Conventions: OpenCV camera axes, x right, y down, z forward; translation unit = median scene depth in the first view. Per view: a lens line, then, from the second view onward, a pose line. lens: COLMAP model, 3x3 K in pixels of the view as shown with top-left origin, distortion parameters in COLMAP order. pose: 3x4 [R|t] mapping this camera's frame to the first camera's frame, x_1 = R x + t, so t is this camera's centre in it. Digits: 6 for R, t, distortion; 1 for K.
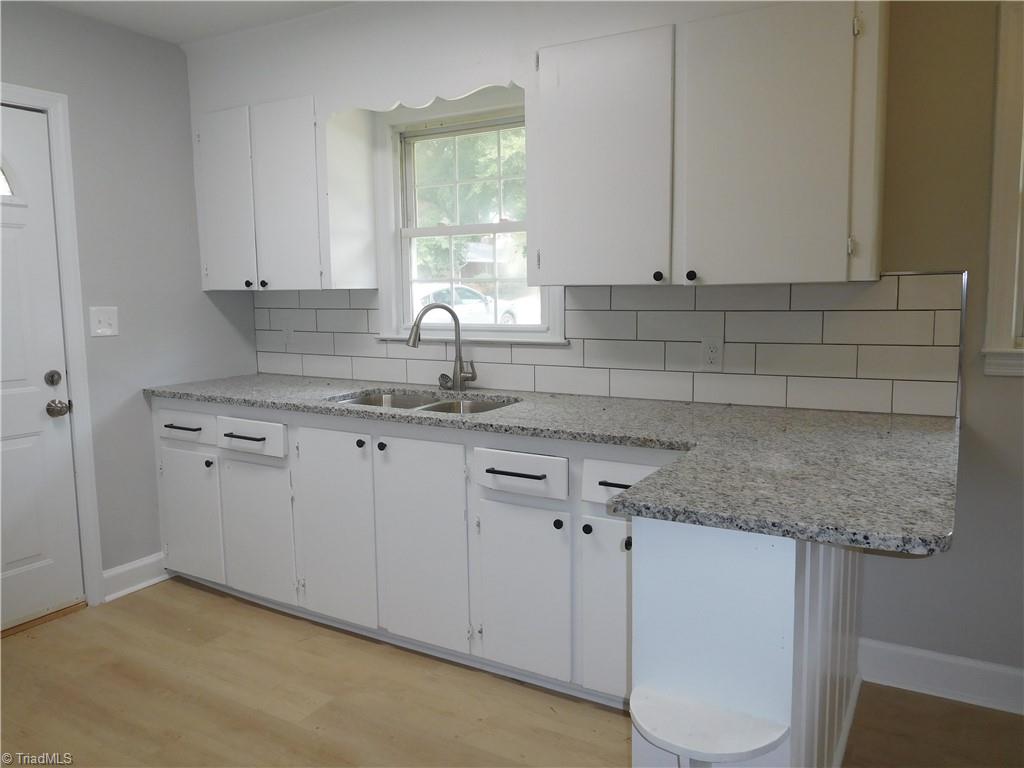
lens RADIAL K [[770.4, 0, 516.0], [0, 770.4, 386.3], [0, 0, 1]] dist [-0.005103, 0.009753]
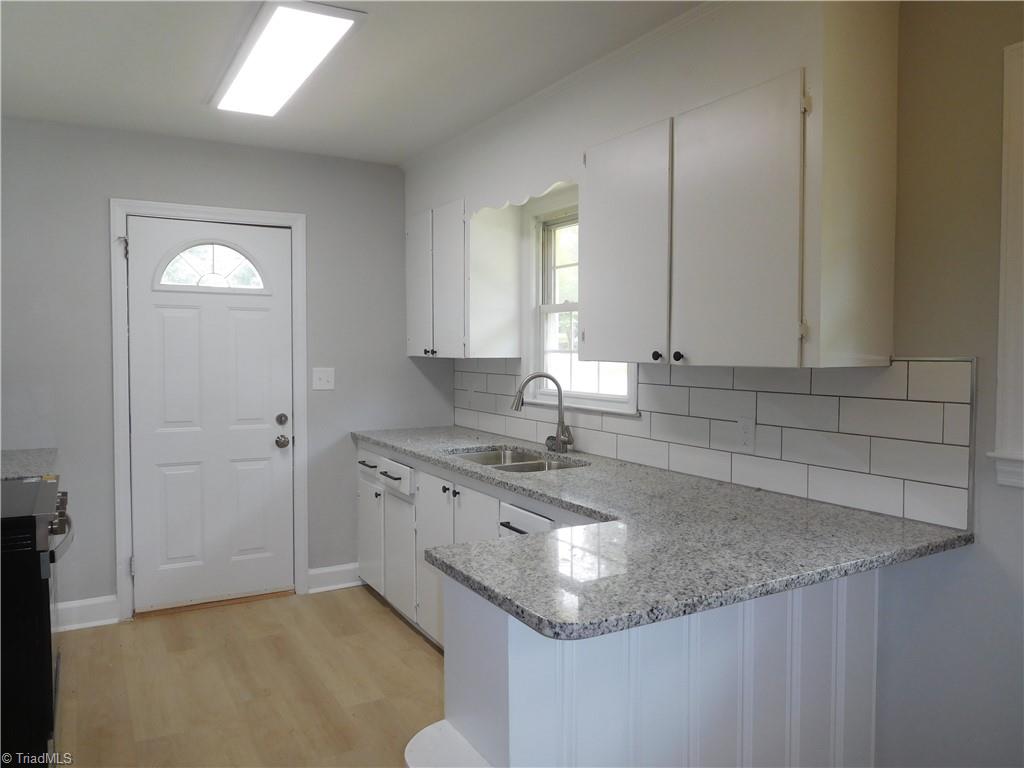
lens RADIAL K [[770.4, 0, 520.0], [0, 770.4, 384.5], [0, 0, 1]] dist [-0.005103, 0.009753]
pose [[0.871131, 0.037987, -0.489579, 0.415982], [-0.074376, 0.995708, -0.055083, -0.026876], [0.485385, 0.084398, 0.870217, 0.013201]]
